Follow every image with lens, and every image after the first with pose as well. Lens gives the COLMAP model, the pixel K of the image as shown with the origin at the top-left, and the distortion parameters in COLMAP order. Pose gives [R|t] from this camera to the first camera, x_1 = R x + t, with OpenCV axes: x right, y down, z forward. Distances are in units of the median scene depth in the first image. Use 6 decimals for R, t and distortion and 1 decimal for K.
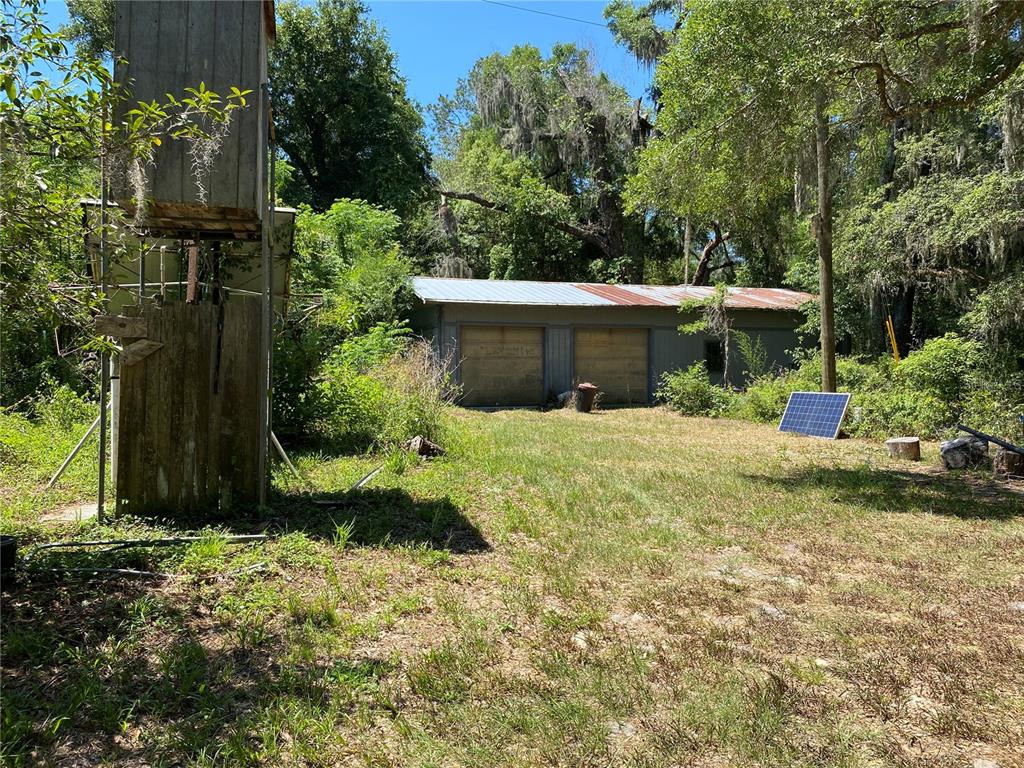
lens RADIAL K [[782.4, 0, 512.0], [0, 782.4, 384.0], [0, 0, 1]] dist [0.027898, -0.049134]
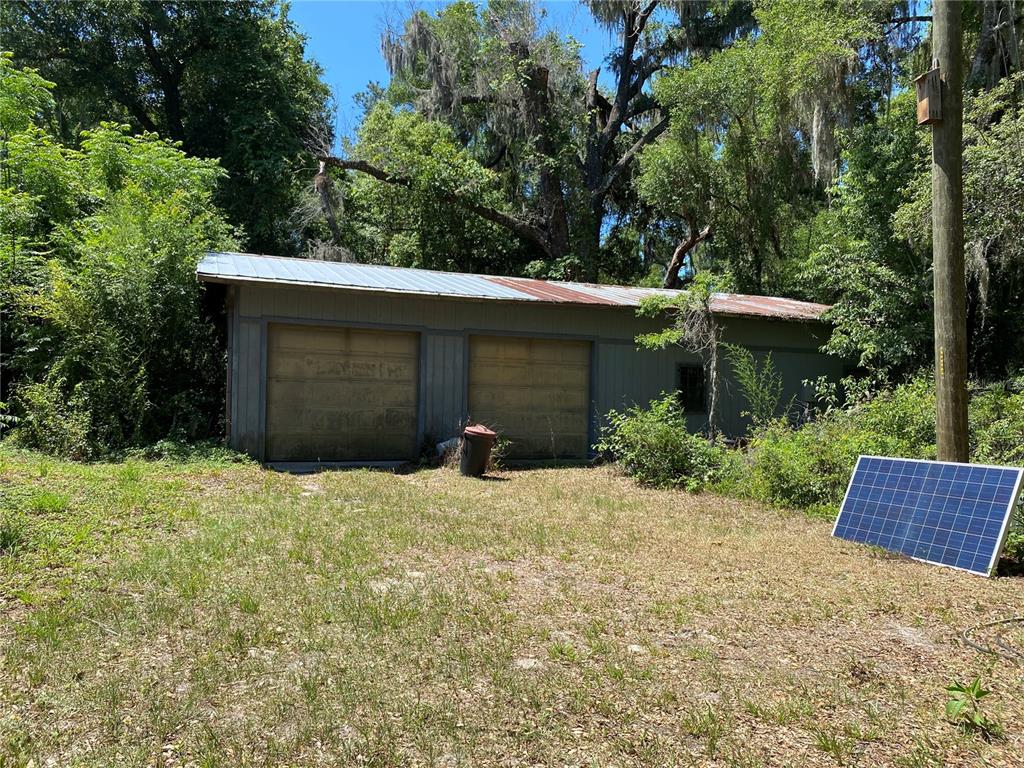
lens RADIAL K [[782.4, 0, 512.0], [0, 782.4, 384.0], [0, 0, 1]] dist [0.027898, -0.049134]
pose [[0.998888, 0.023619, 0.040814, 0.088936], [-0.021689, 0.998654, -0.047117, -0.004945], [-0.041872, 0.046180, 0.998055, 0.384424]]
